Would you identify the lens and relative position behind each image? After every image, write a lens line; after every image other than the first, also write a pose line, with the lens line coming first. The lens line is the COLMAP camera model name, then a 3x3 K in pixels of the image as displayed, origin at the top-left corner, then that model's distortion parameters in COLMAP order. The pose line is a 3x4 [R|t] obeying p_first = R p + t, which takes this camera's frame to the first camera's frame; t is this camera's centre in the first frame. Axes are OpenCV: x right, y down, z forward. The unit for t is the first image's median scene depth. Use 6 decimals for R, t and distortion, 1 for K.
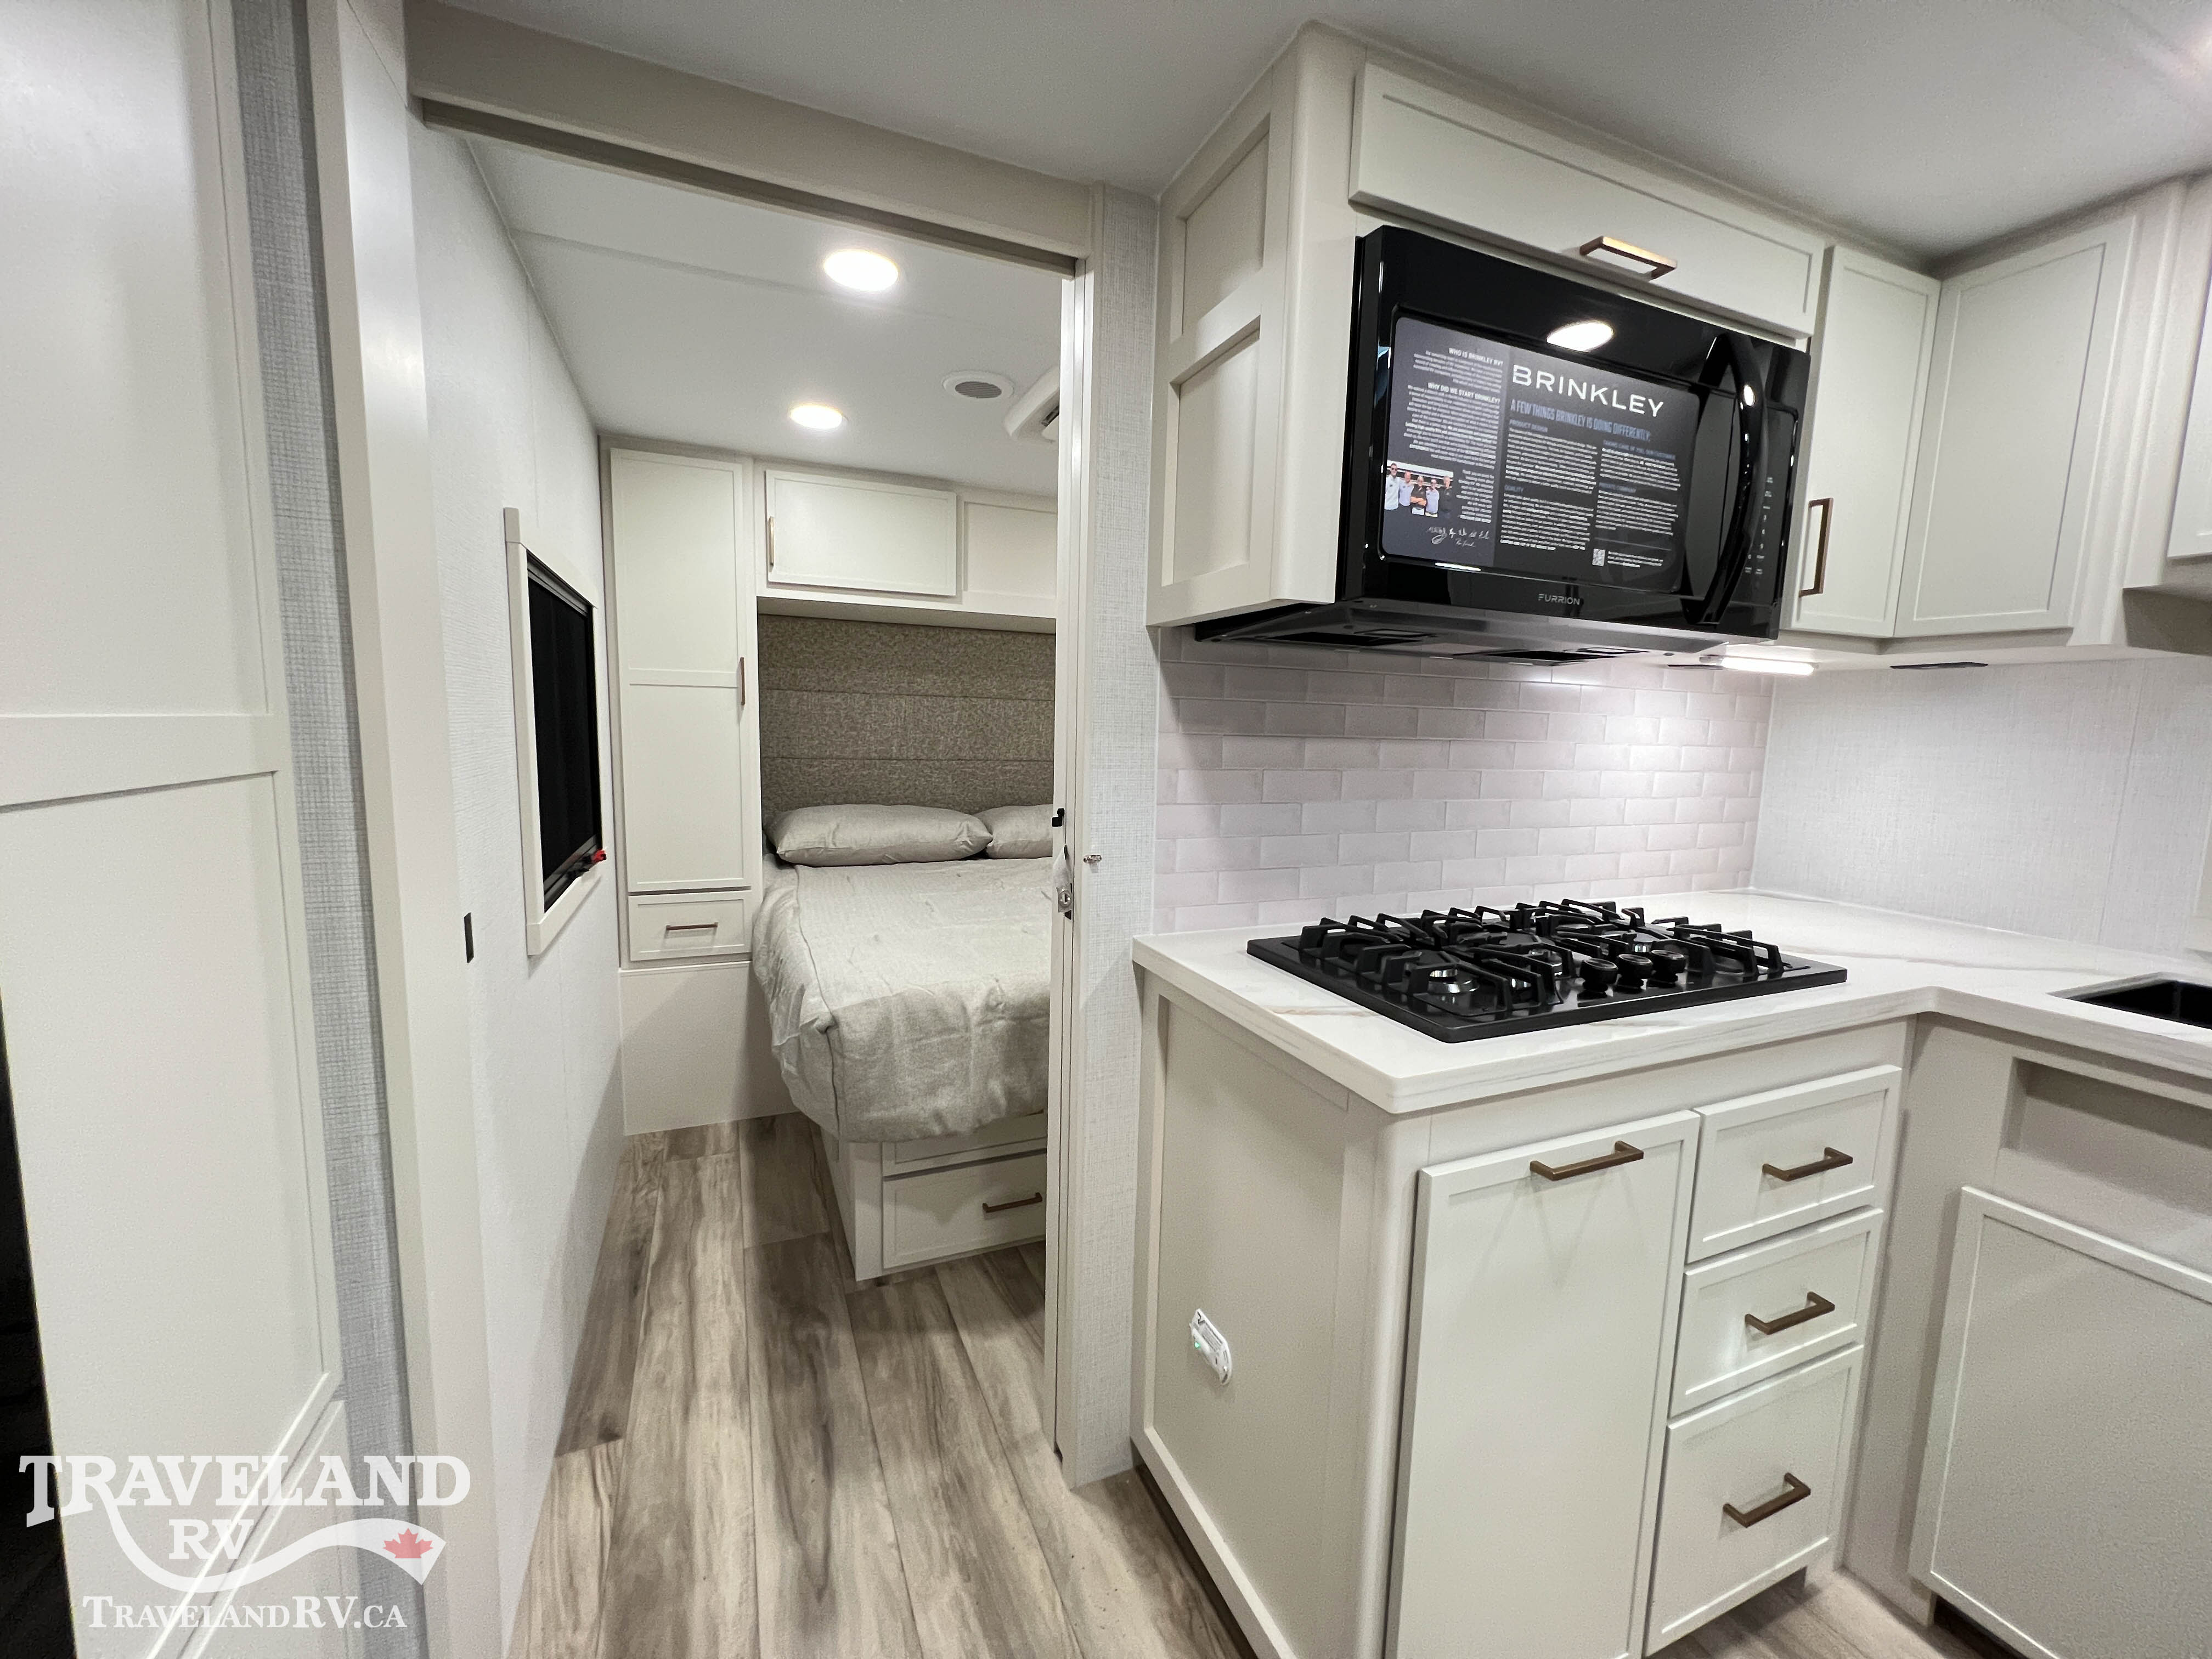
lens RADIAL K [[881.4, 0, 1102.2], [0, 881.4, 826.9], [0, 0, 1]] dist [-0.002071, 0.001073]
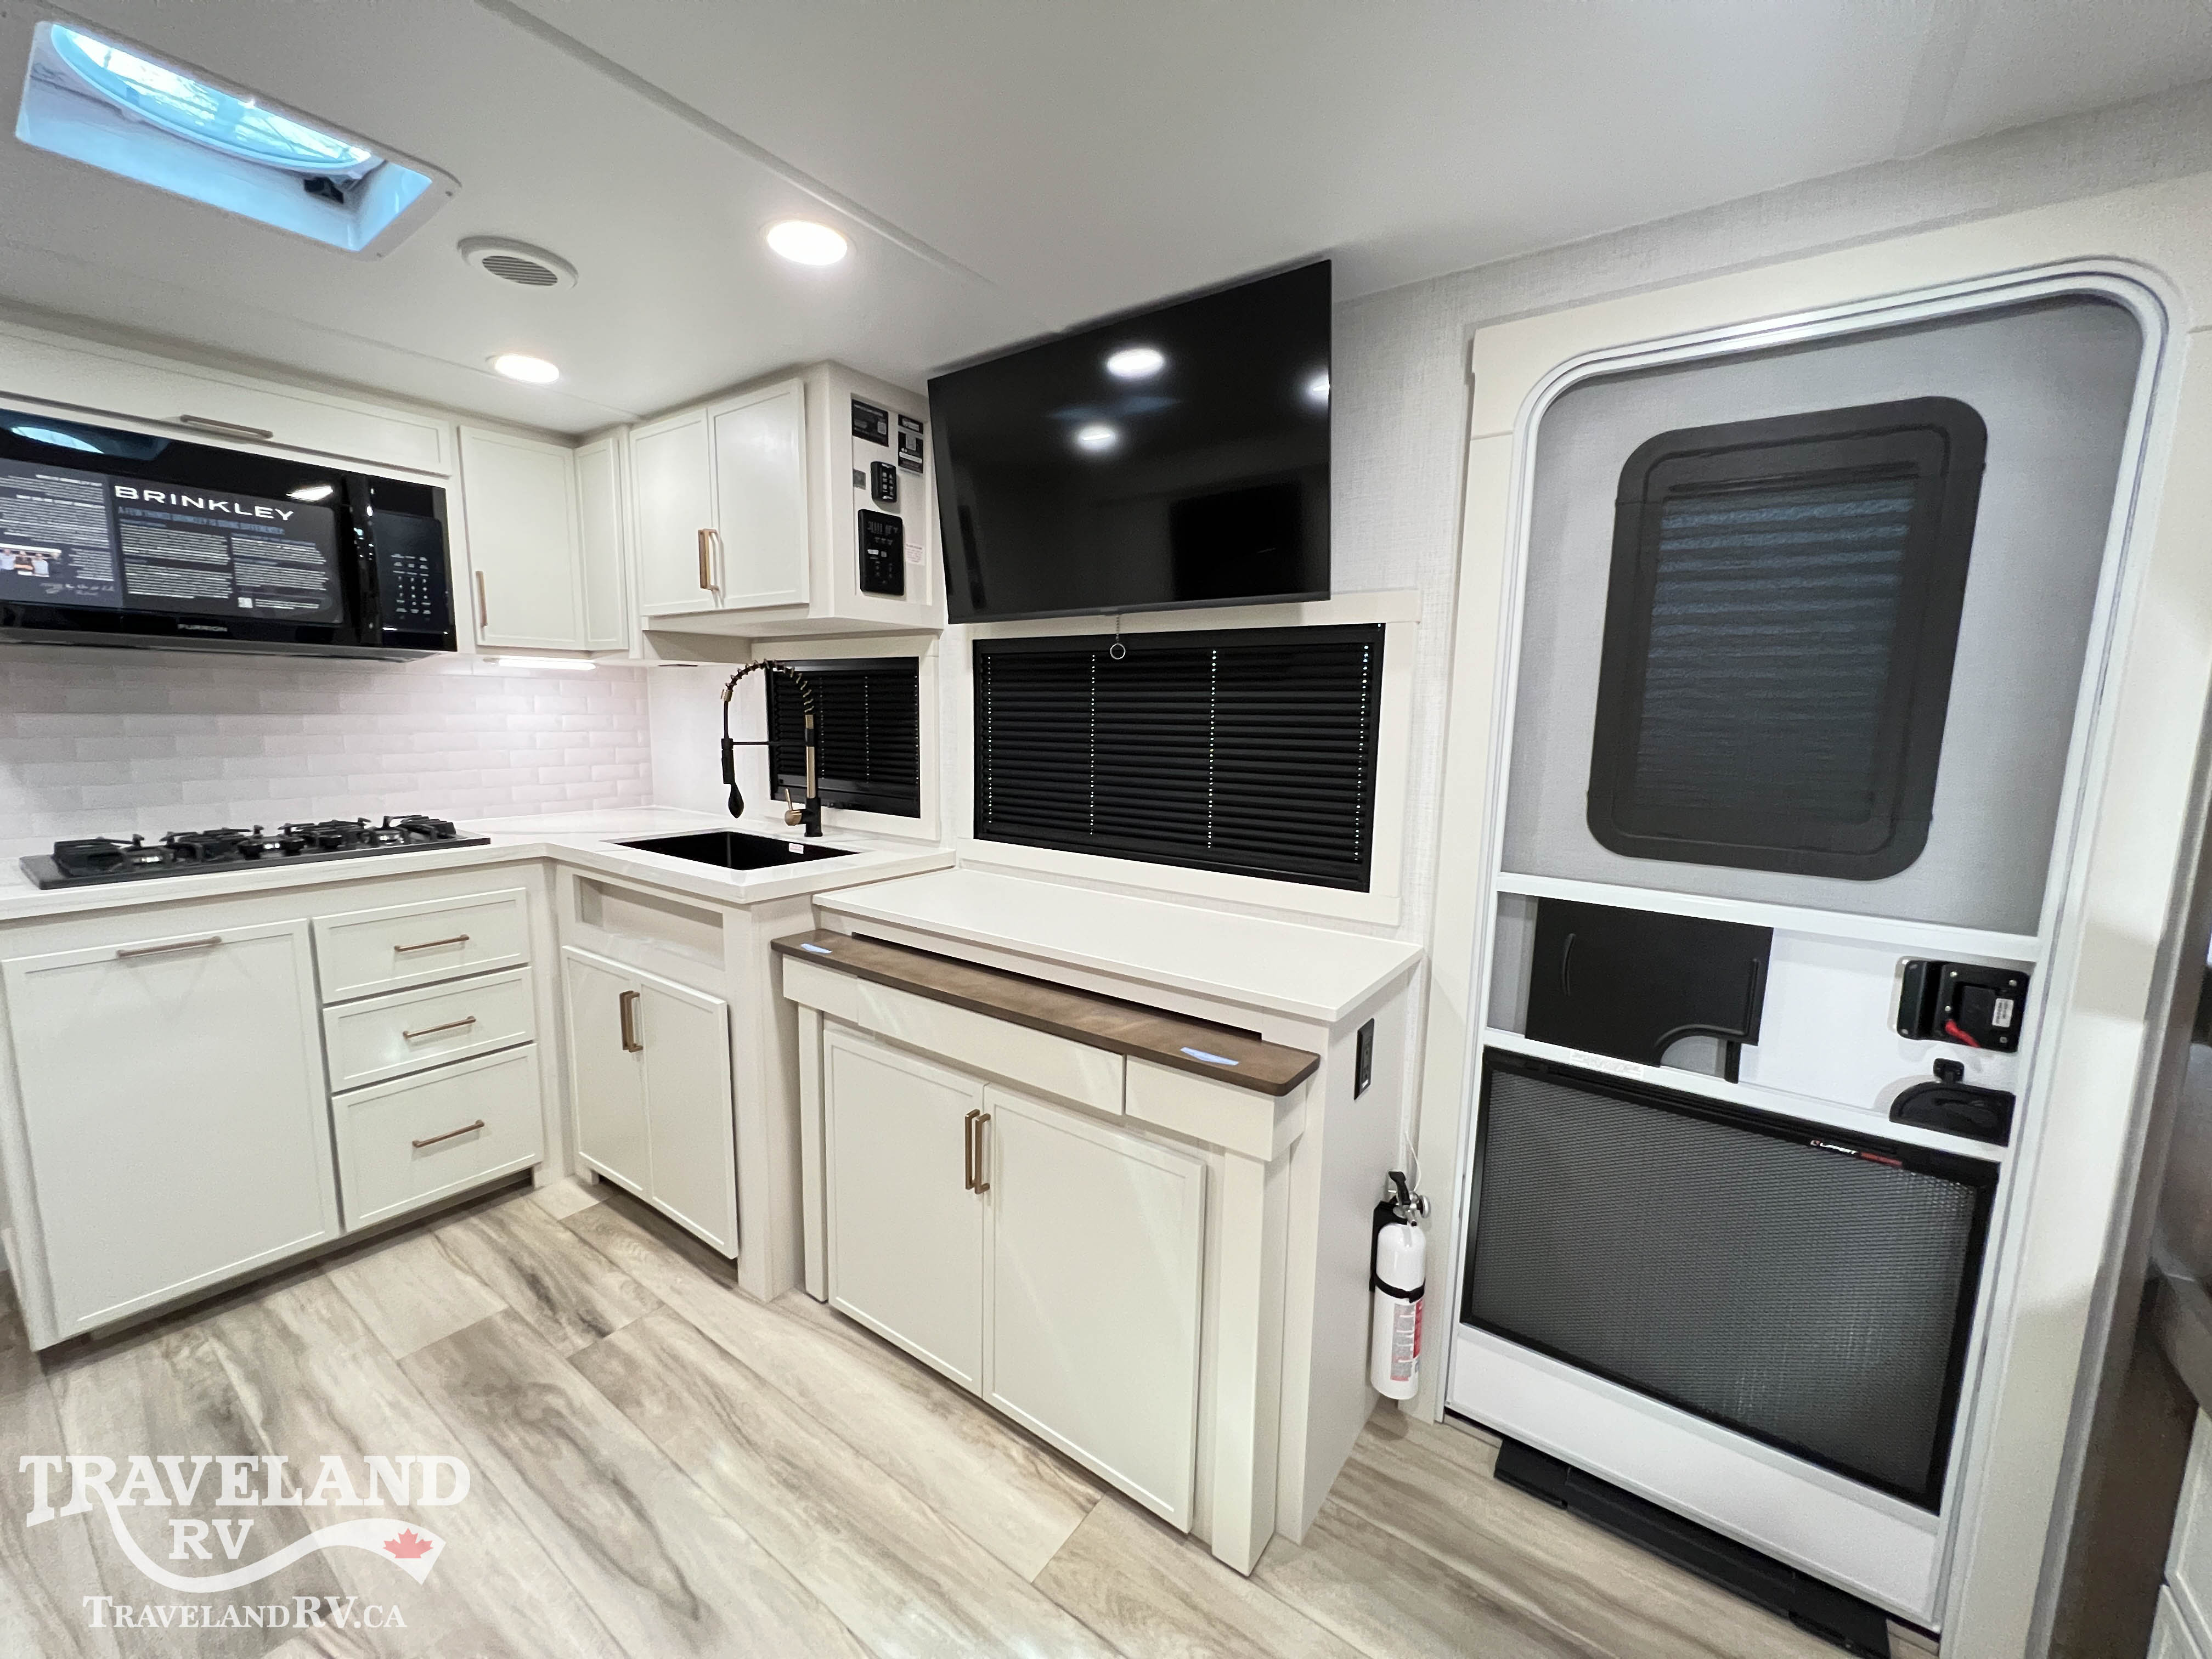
lens RADIAL K [[881.4, 0, 1102.2], [0, 881.4, 826.9], [0, 0, 1]] dist [-0.002071, 0.001073]
pose [[0.855902, -0.081231, 0.510718, 0.973552], [0.065149, 0.996655, 0.049338, 0.128863], [-0.513017, -0.008956, 0.858331, -1.160147]]
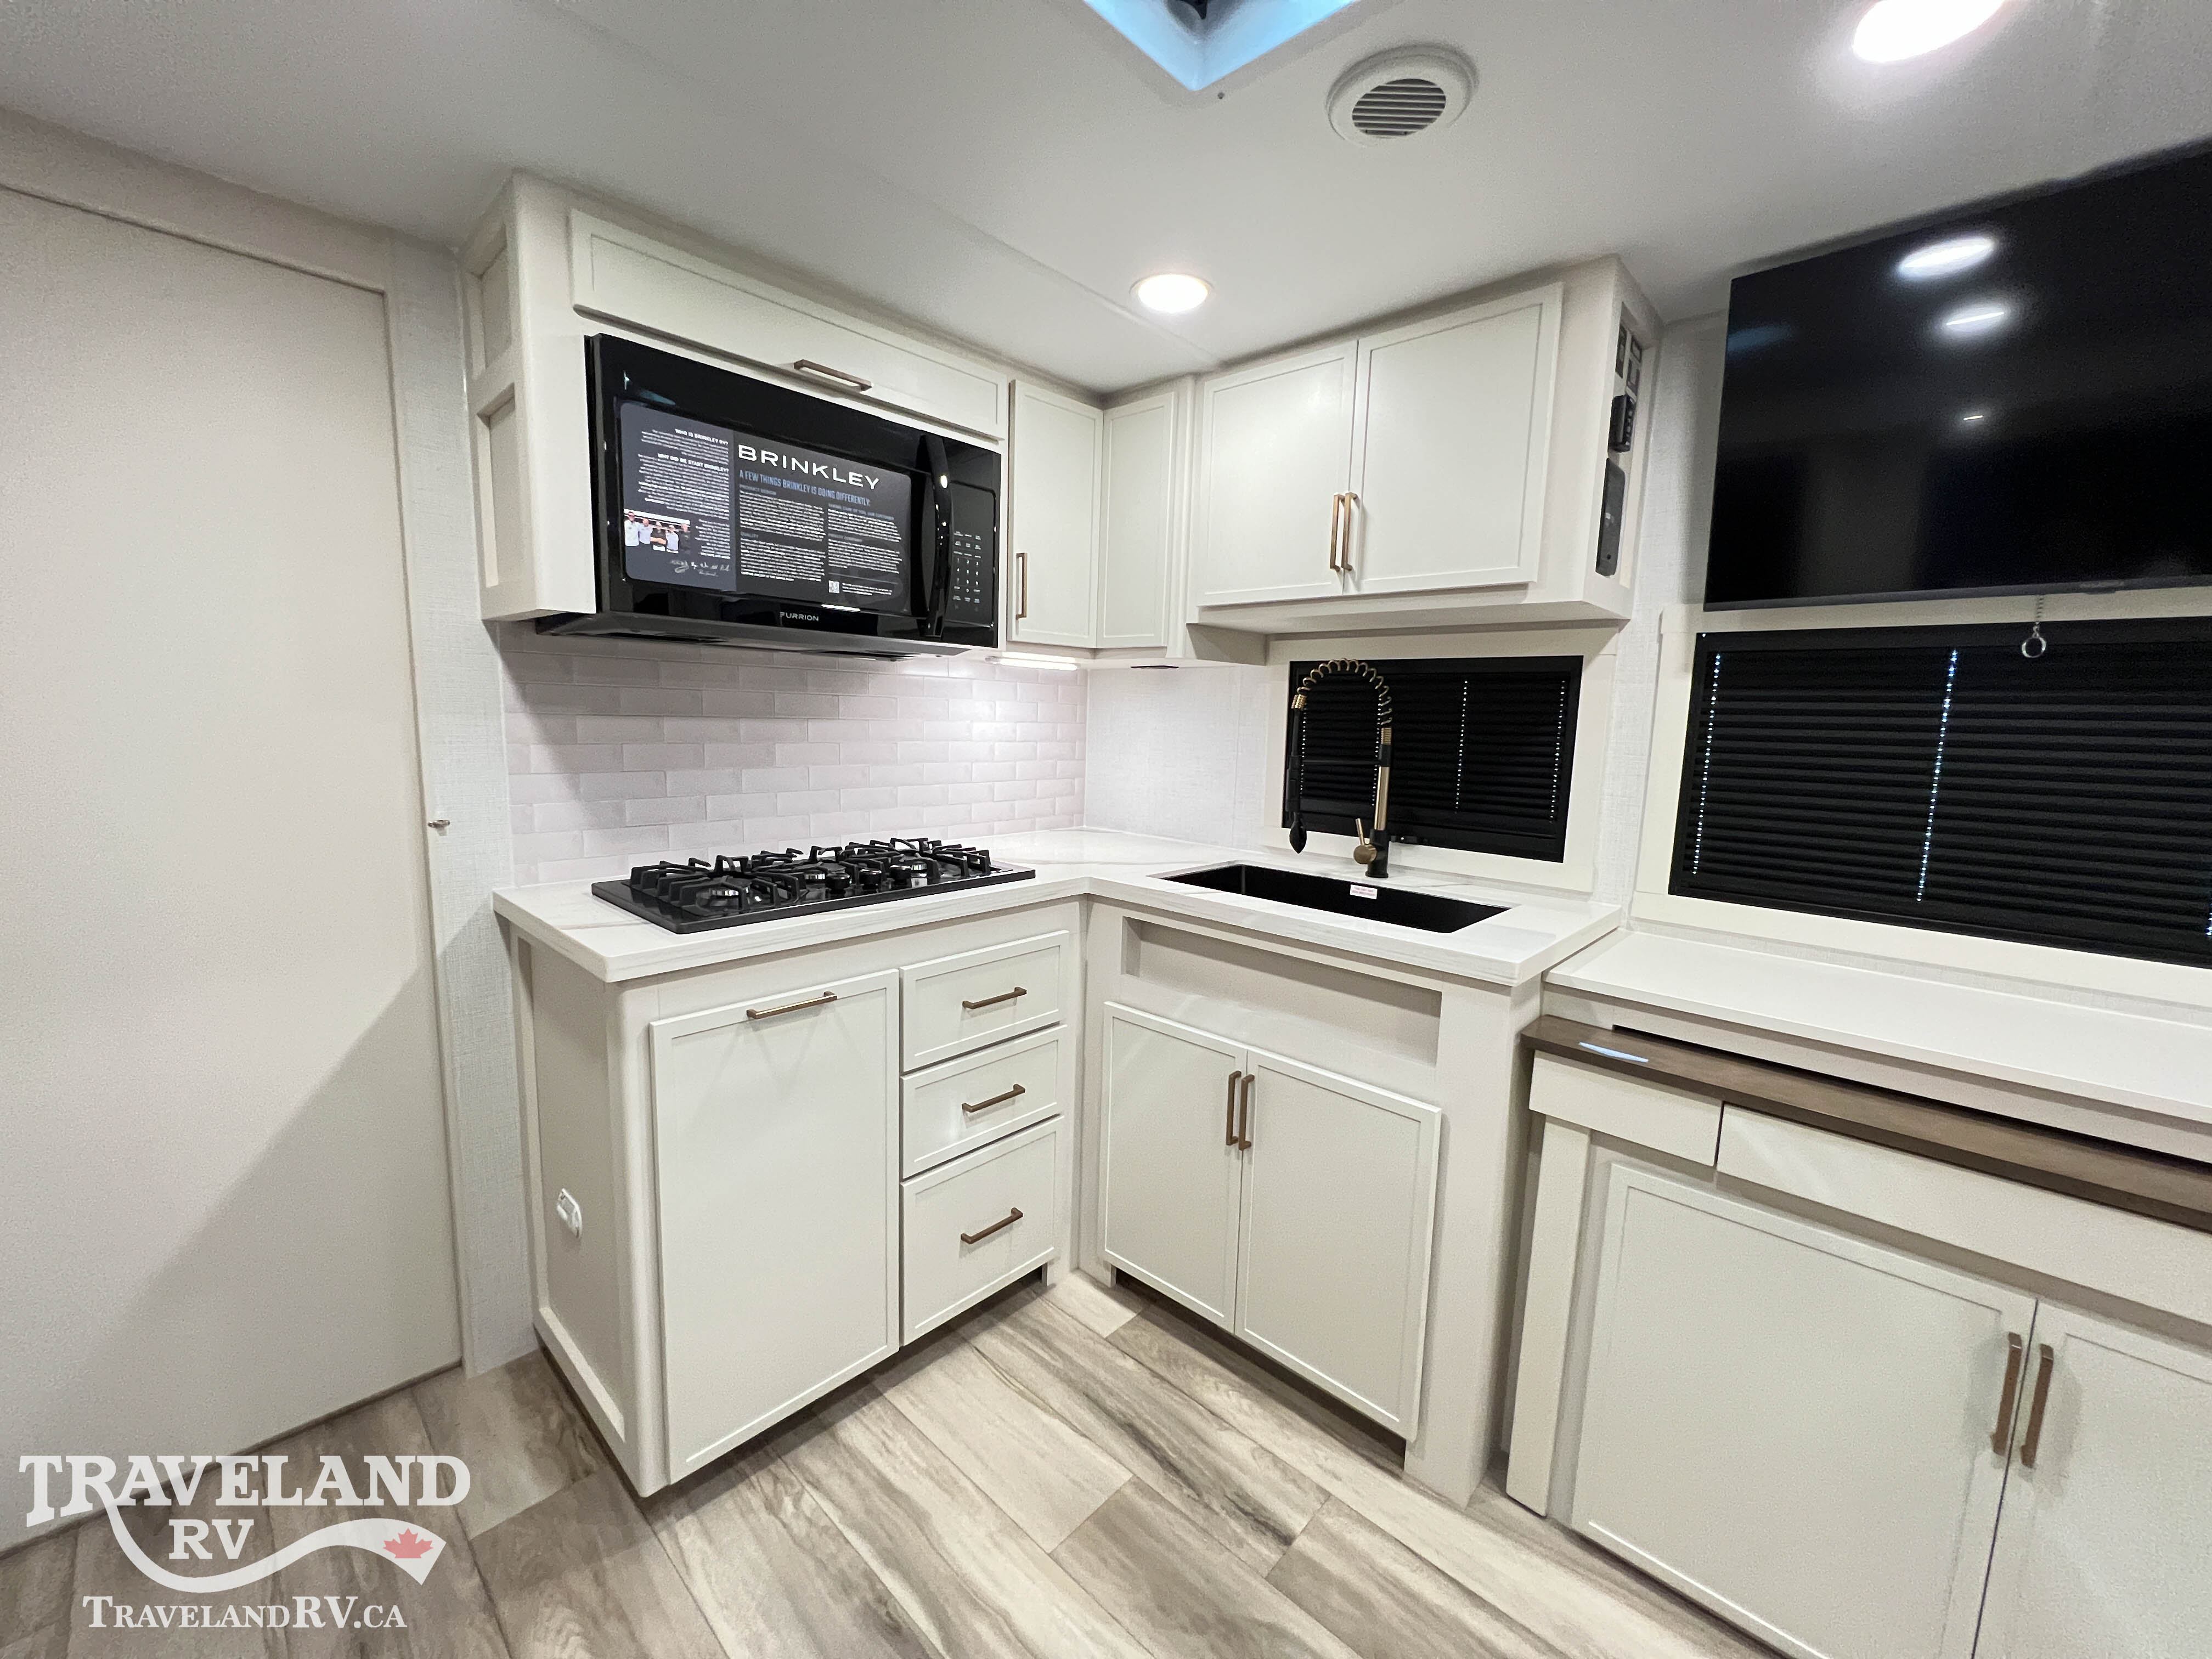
lens RADIAL K [[881.4, 0, 1102.2], [0, 881.4, 826.9], [0, 0, 1]] dist [-0.002071, 0.001073]
pose [[0.915700, -0.051616, 0.398533, 0.343350], [0.041923, 0.998576, 0.033004, 0.041580], [-0.399669, -0.013514, 0.916560, -0.416434]]
